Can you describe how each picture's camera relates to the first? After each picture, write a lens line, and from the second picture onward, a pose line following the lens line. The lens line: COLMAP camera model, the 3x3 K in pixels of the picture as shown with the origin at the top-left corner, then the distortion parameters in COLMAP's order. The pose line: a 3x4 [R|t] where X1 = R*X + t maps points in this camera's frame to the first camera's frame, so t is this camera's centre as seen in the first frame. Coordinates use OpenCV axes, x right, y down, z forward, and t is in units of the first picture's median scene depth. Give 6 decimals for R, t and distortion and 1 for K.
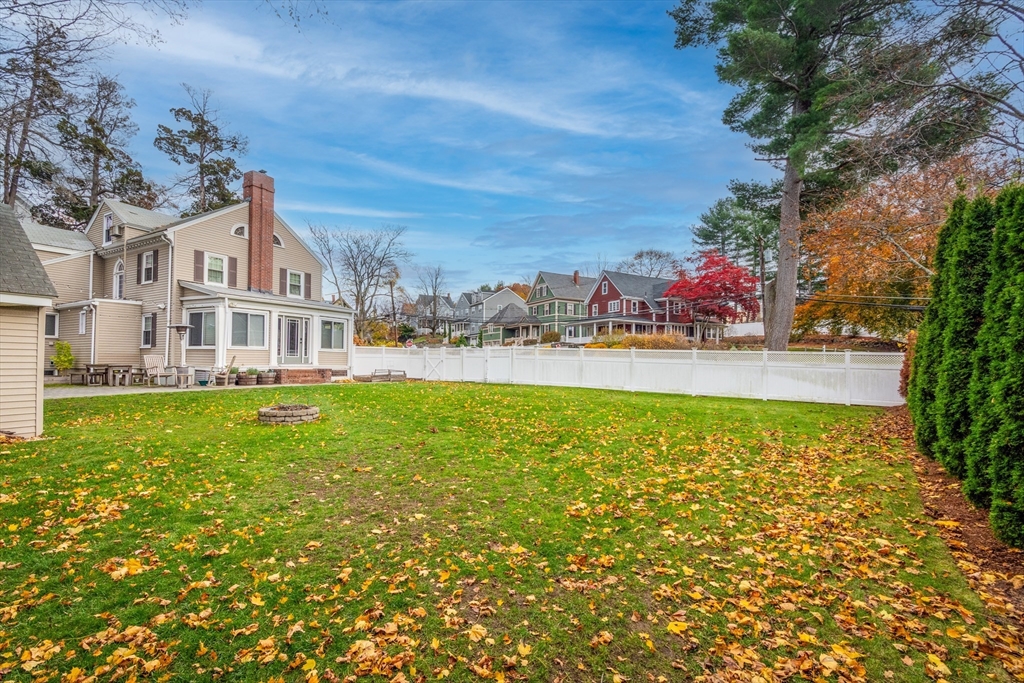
lens RADIAL K [[455.9, 0, 502.2], [0, 455.9, 350.5], [0, 0, 1]] dist [0.019325, -0.005502]
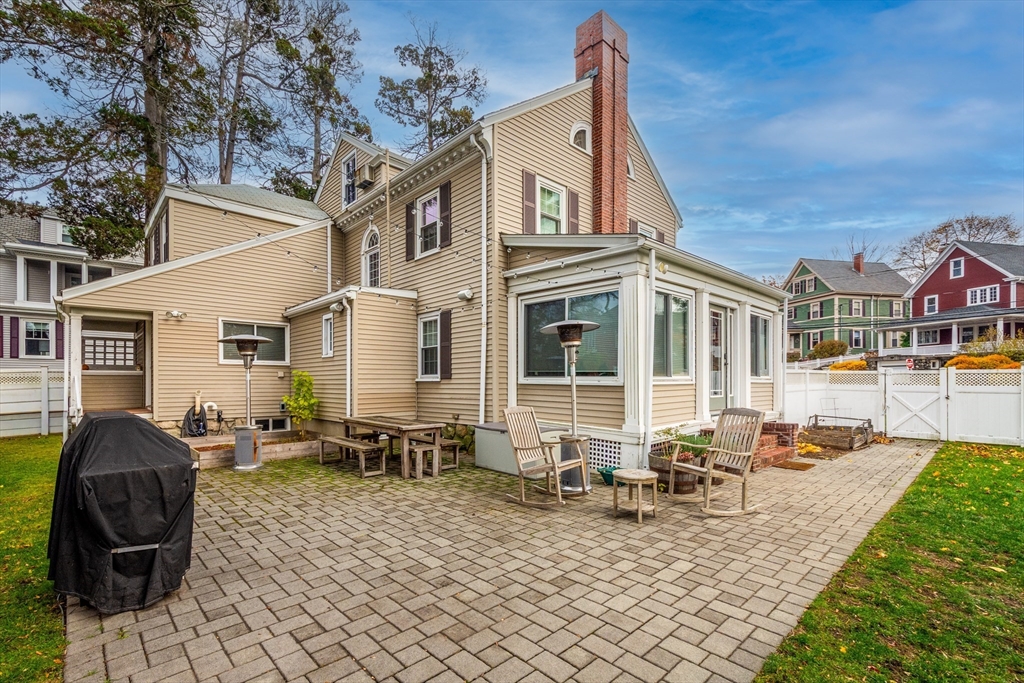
lens RADIAL K [[455.9, 0, 501.3], [0, 455.9, 379.8], [0, 0, 1]] dist [0.019325, -0.005502]
pose [[0.953977, -0.010114, -0.299710, -0.458569], [0.017154, 0.999635, 0.020869, -0.013591], [0.299390, -0.025050, 0.953802, 0.453117]]
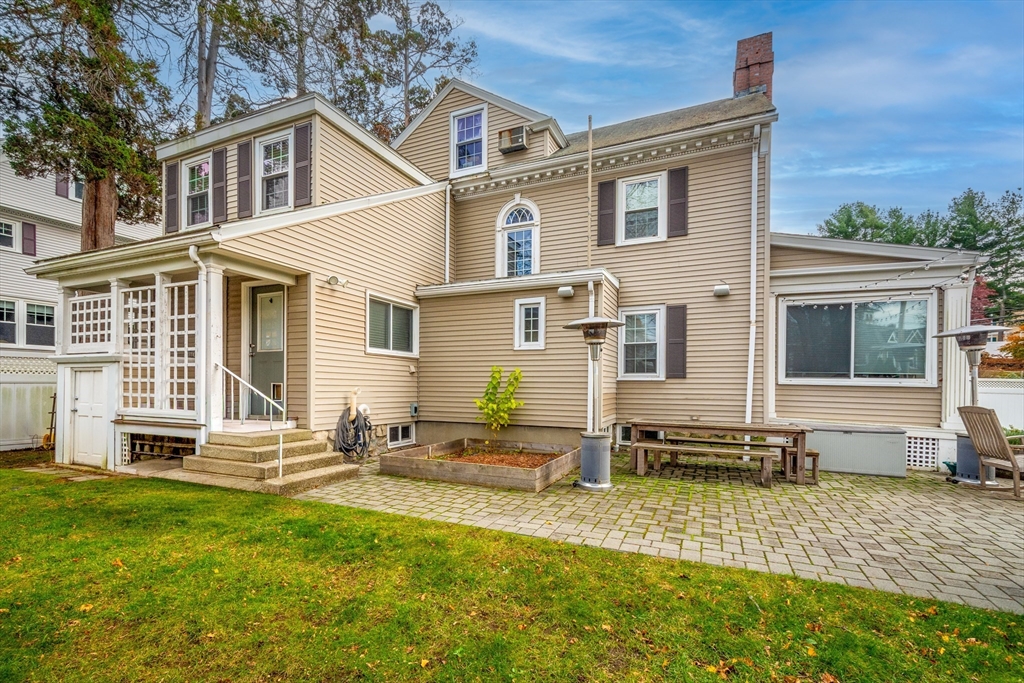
lens RADIAL K [[455.9, 0, 509.8], [0, 455.9, 384.3], [0, 0, 1]] dist [0.019325, -0.005502]
pose [[0.995858, 0.003886, 0.090834, -0.801208], [-0.006464, 0.999584, 0.028107, -0.011452], [-0.090687, -0.028578, 0.995469, 0.459652]]
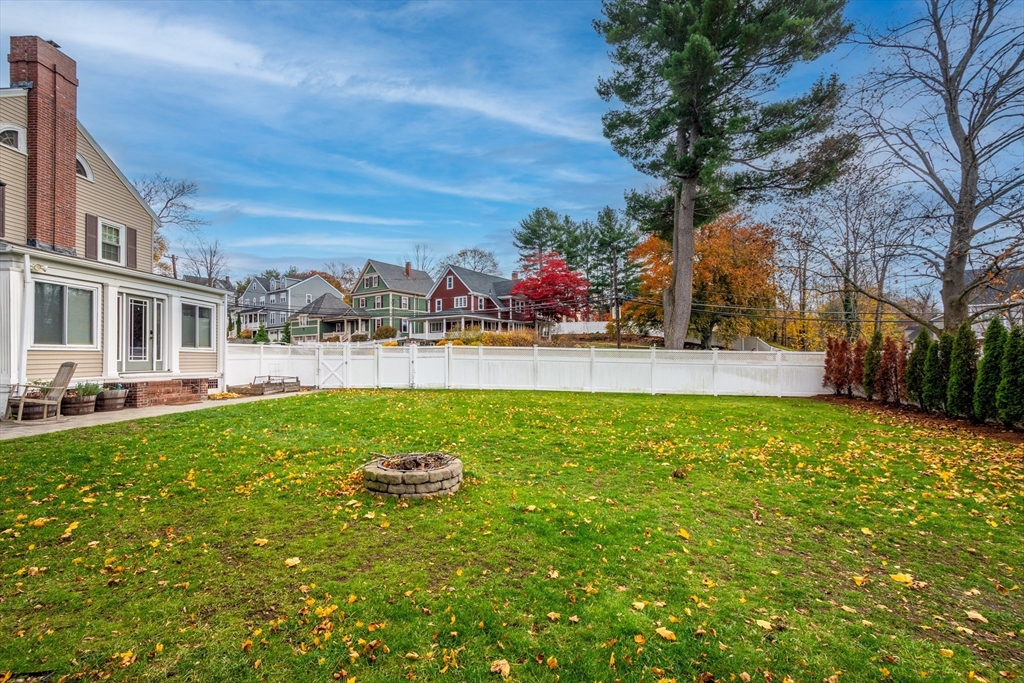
lens RADIAL K [[455.9, 0, 509.0], [0, 455.9, 352.6], [0, 0, 1]] dist [0.019325, -0.005502]
pose [[0.887988, -0.005466, 0.459833, -0.263411], [-0.001222, 0.999898, 0.014246, -0.006262], [-0.459864, -0.013212, 0.887891, 0.193778]]
